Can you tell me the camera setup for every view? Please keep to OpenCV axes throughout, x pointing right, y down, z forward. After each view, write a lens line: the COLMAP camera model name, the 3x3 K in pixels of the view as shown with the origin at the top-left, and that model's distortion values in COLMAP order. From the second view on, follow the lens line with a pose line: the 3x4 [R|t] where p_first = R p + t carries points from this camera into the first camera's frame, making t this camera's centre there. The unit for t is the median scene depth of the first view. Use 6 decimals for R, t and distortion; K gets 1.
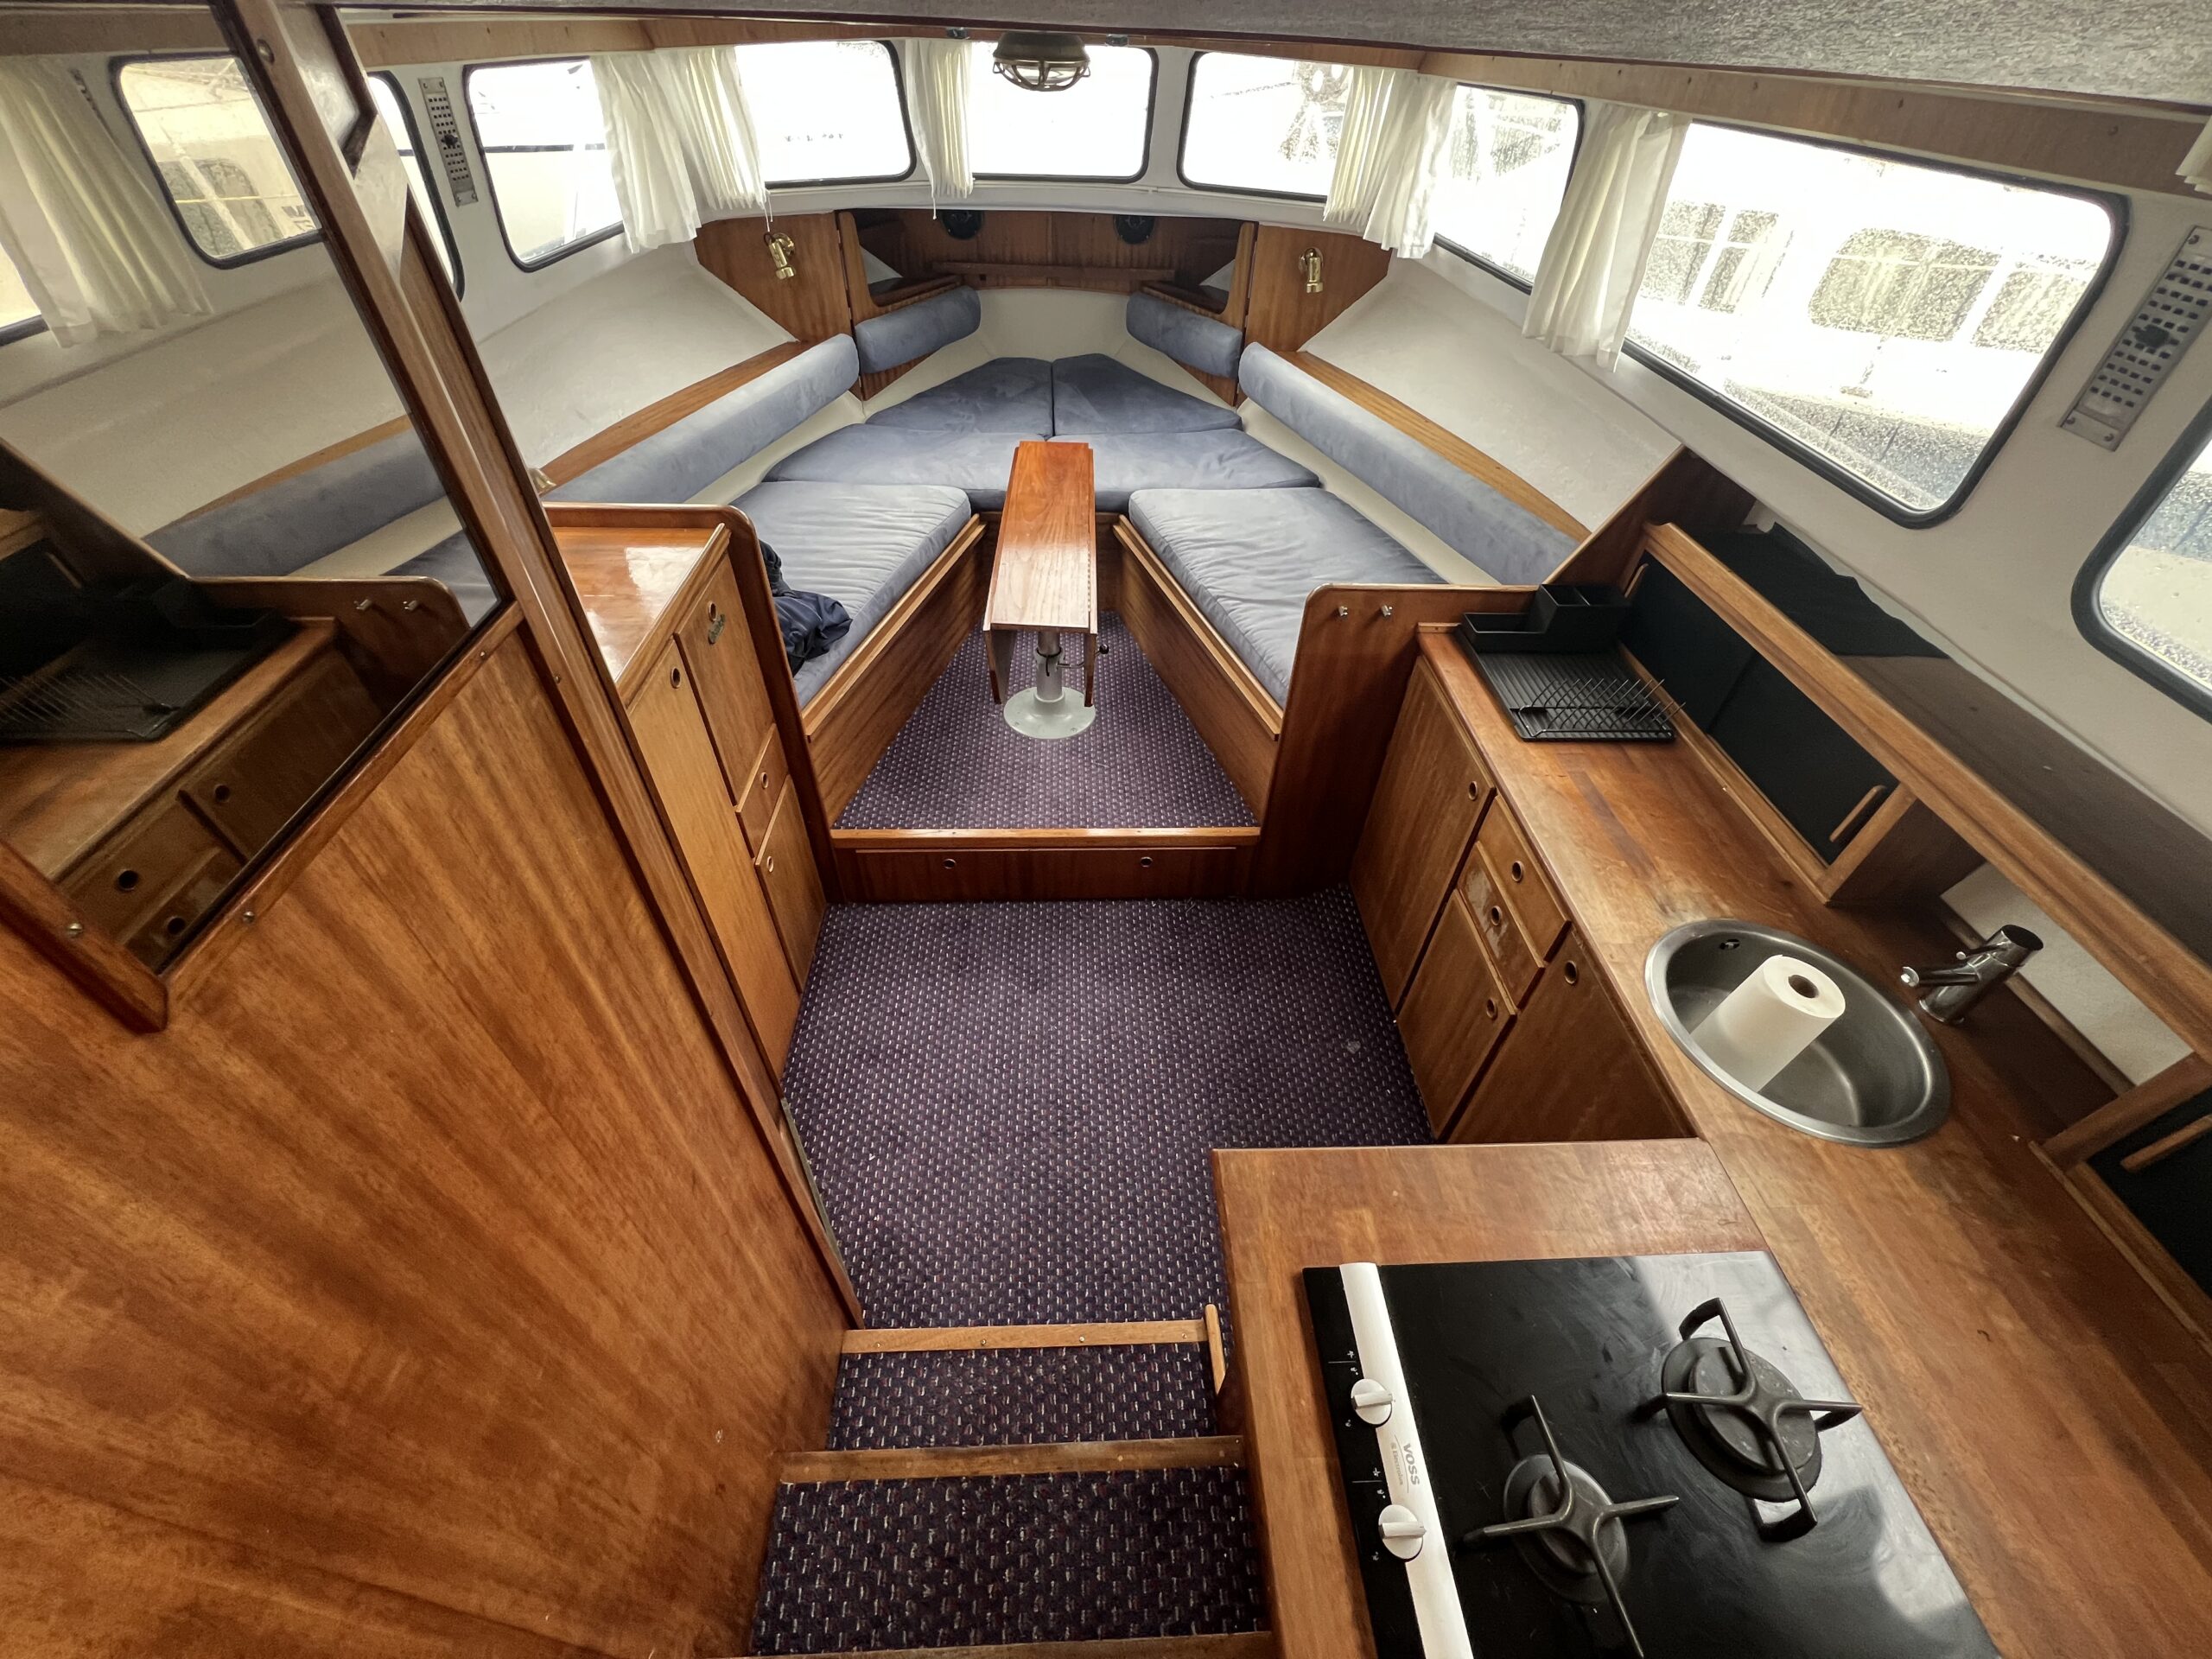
lens RADIAL K [[881.2, 0, 1102.4], [0, 881.2, 825.9], [0, 0, 1]] dist [-0.002092, 0.000206]
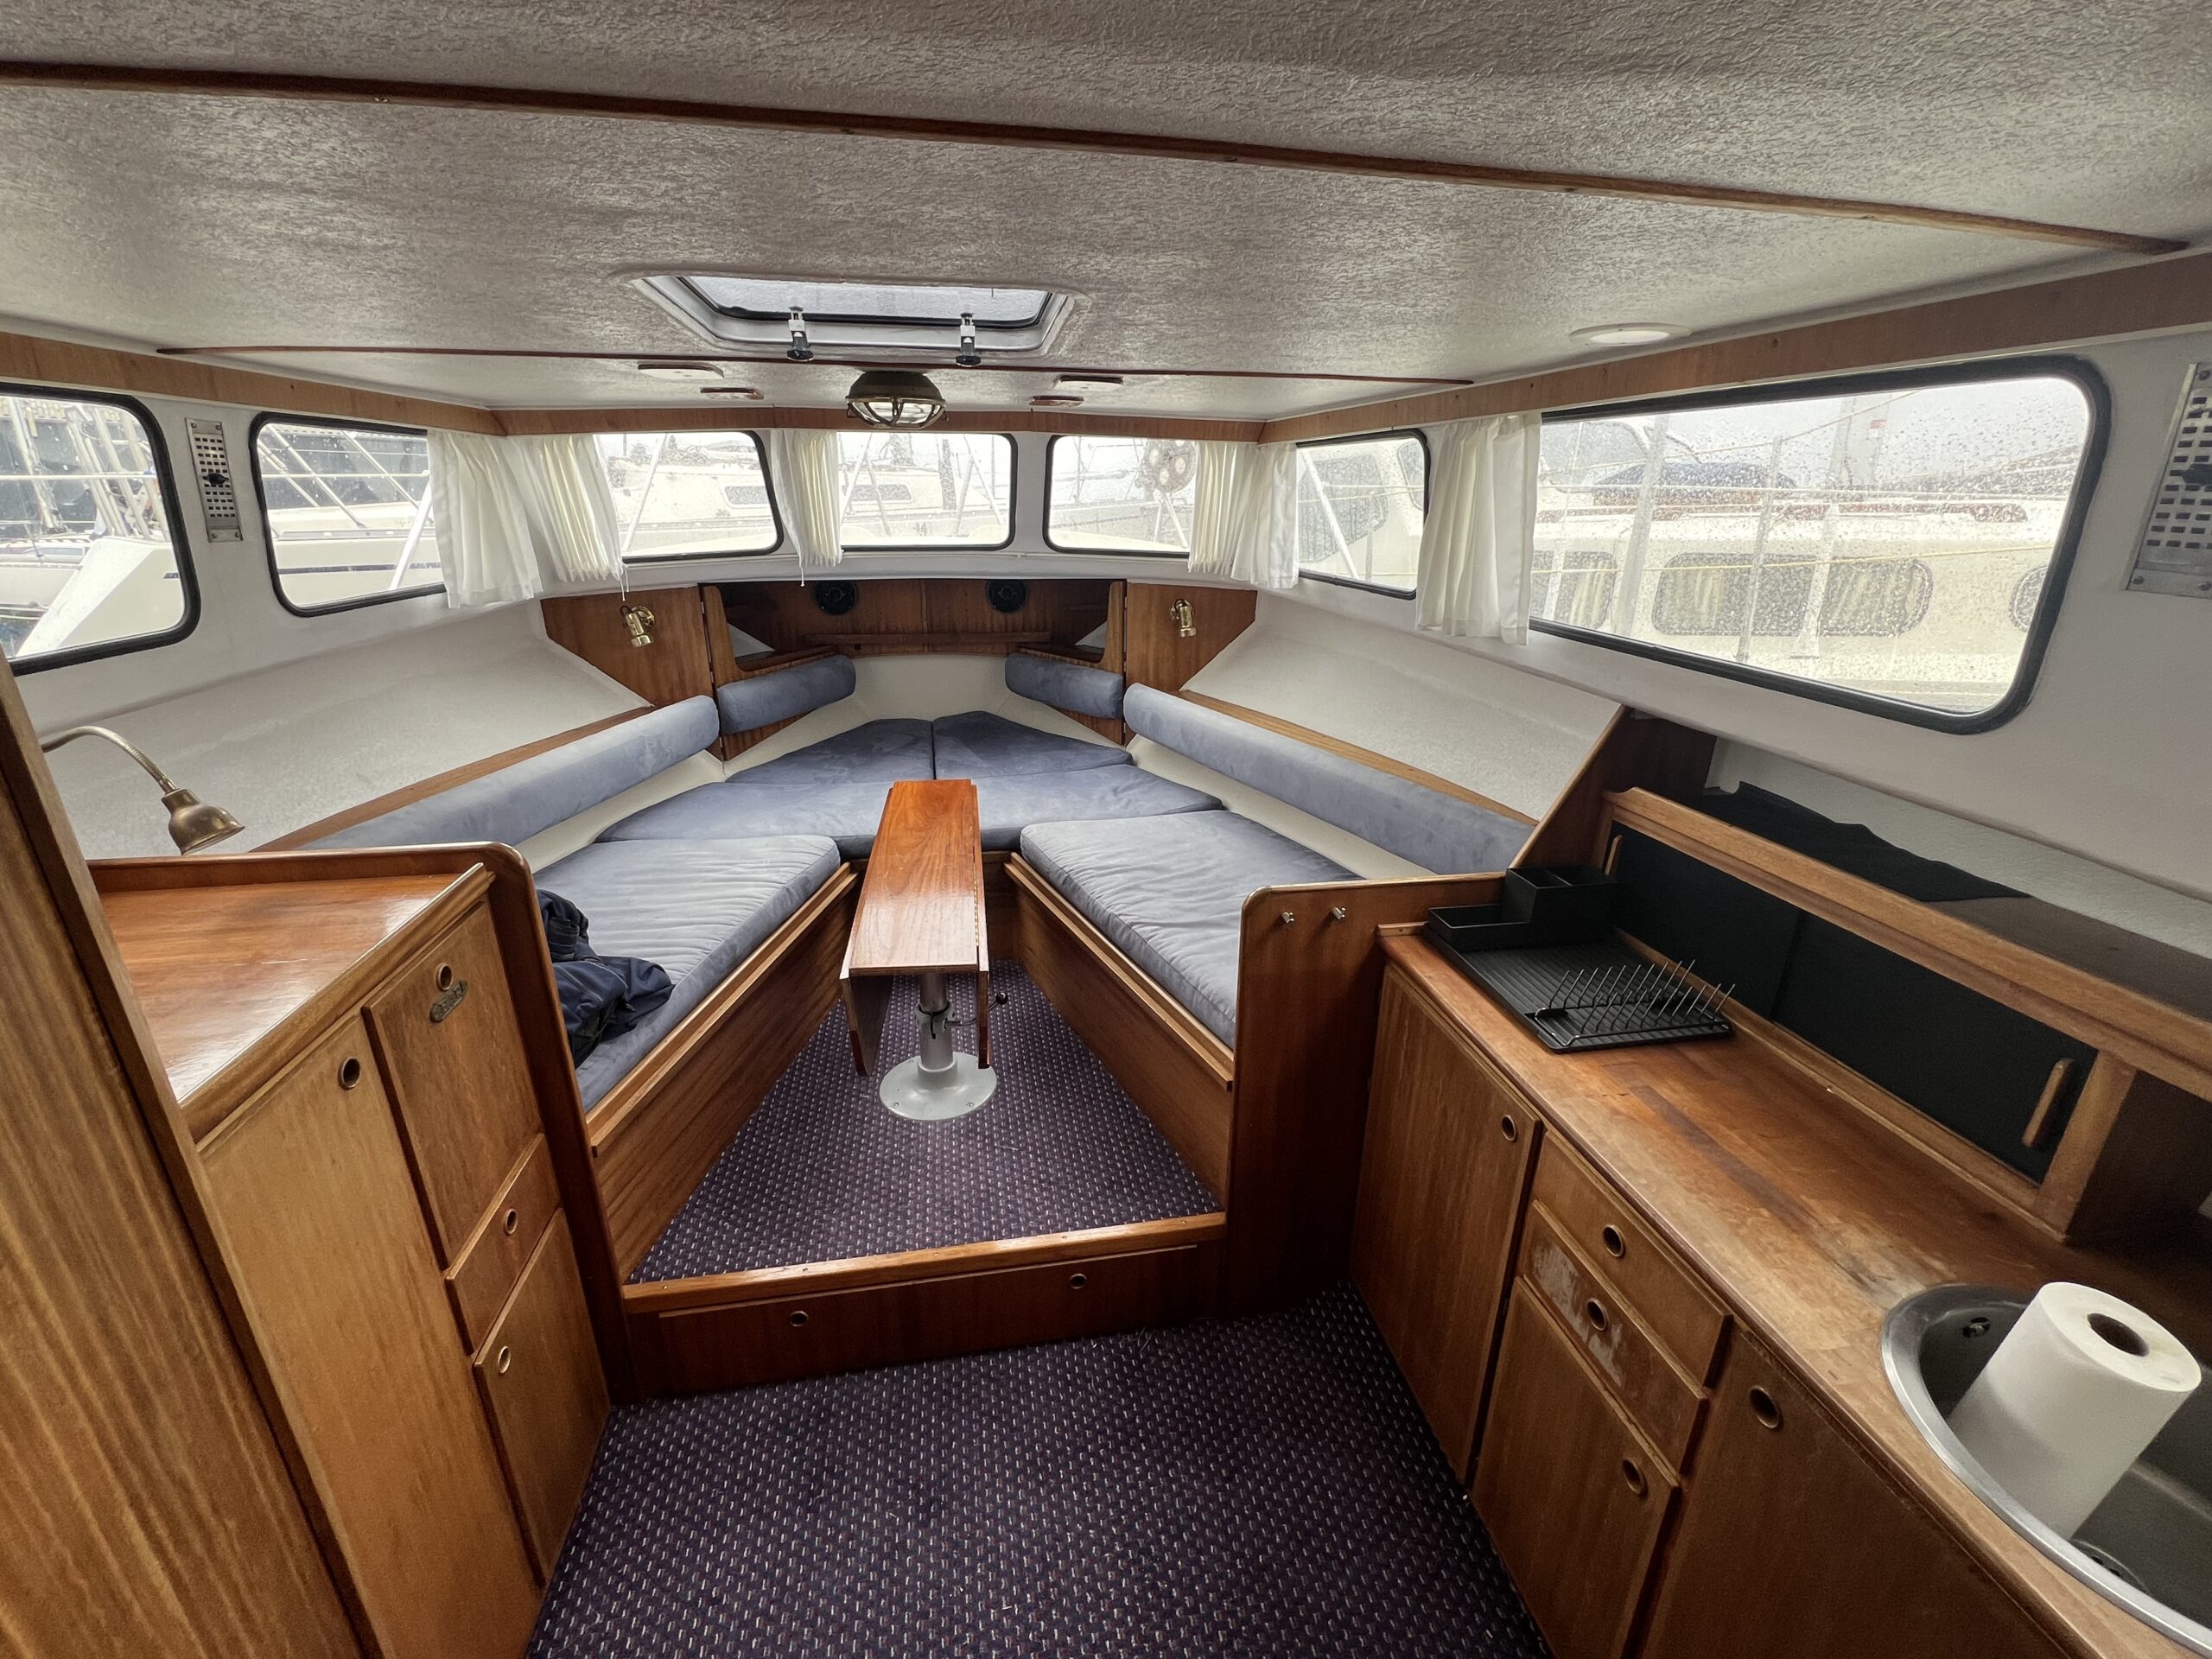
lens RADIAL K [[927.0, 0, 1102.1], [0, 927.0, 826.3], [0, 0, 1]] dist [-0.001046, 0.000074]
pose [[0.991183, -0.065875, 0.114964, 0.006480], [0.105709, 0.916273, -0.386355, -0.005500], [-0.079887, 0.395101, 0.915157, 0.153659]]
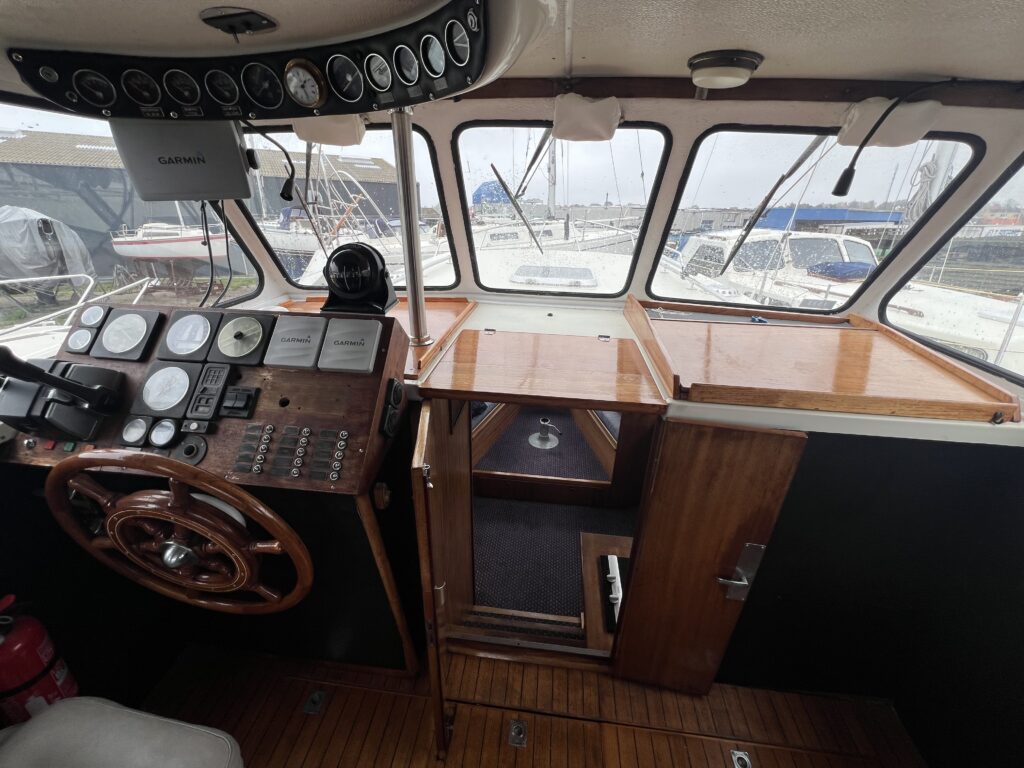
lens RADIAL K [[407.9, 0, 509.8], [0, 407.9, 382.6], [0, 0, 1]] dist [-0.002092, 0.000206]
pose [[0.988387, 0.058252, -0.140349, 0.012072], [-0.099332, 0.946630, -0.306635, 0.144579], [0.114996, 0.317015, 0.941423, -0.464472]]
